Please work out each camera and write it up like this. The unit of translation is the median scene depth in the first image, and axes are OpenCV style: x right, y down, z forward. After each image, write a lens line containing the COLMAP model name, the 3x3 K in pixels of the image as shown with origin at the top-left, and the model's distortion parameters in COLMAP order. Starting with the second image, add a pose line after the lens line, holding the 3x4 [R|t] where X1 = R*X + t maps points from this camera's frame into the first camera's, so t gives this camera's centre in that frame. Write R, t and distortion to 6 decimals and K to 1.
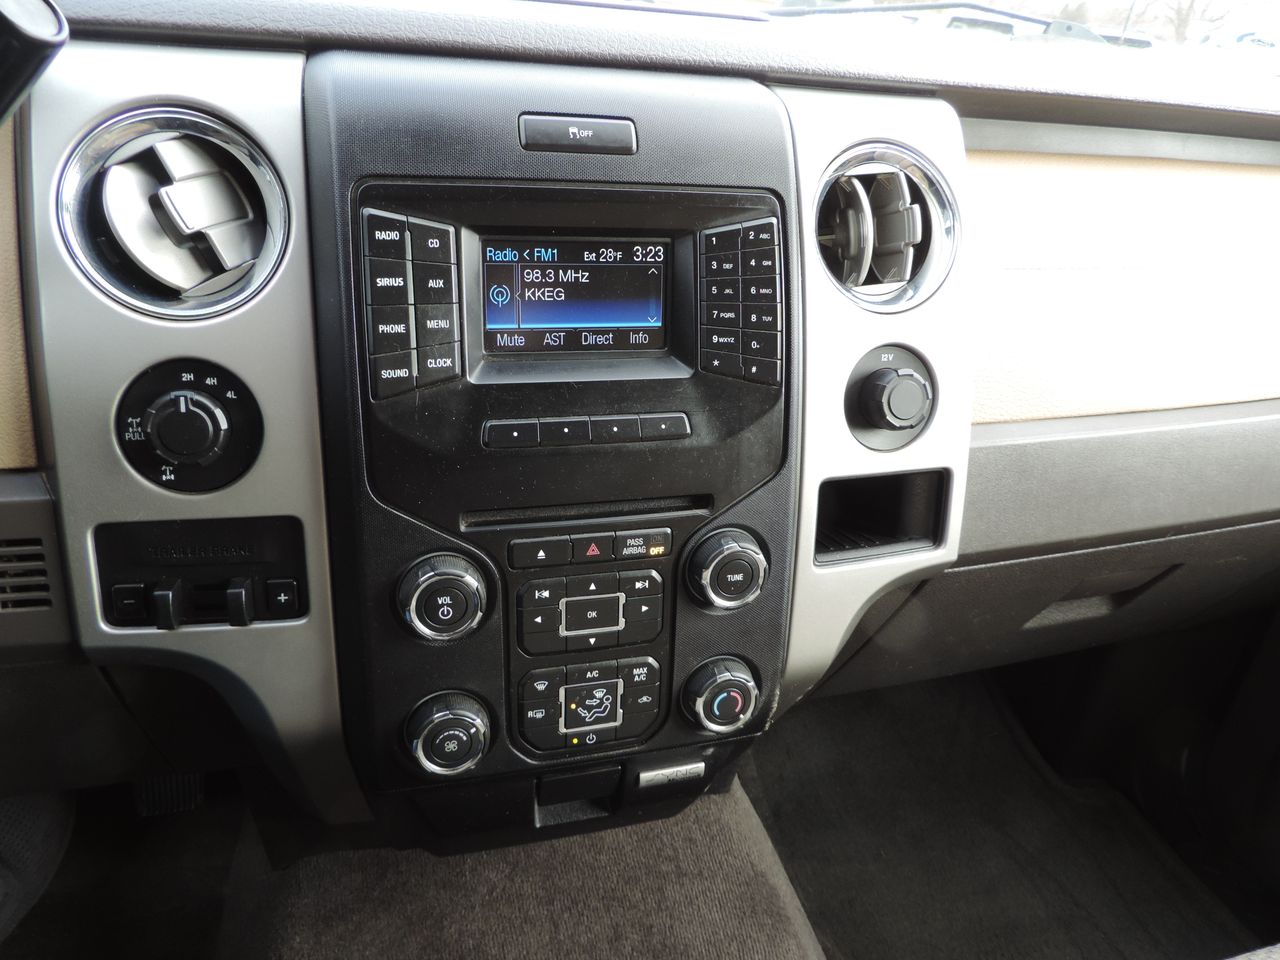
lens RADIAL K [[919.0, 0, 633.6], [0, 919.0, 485.8], [0, 0, 1]] dist [0.004740, -0.026093]
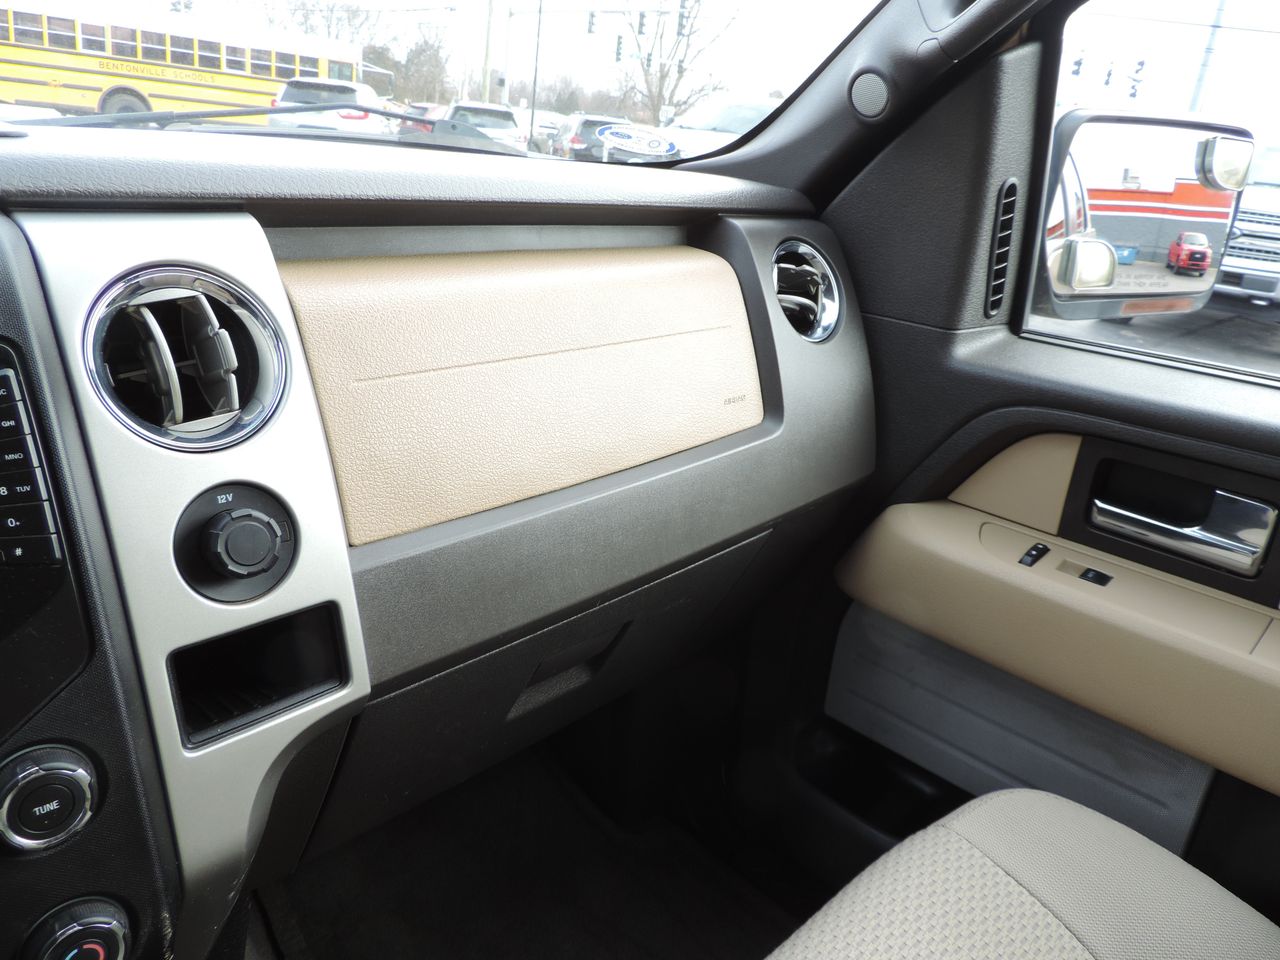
lens RADIAL K [[919.0, 0, 644.5], [0, 919.0, 473.2], [0, 0, 1]] dist [0.004740, -0.026093]
pose [[0.892784, -0.169408, 0.417417, 0.270471], [0.206493, 0.977414, -0.044972, -0.039366], [-0.400371, 0.126344, 0.907601, 0.028343]]
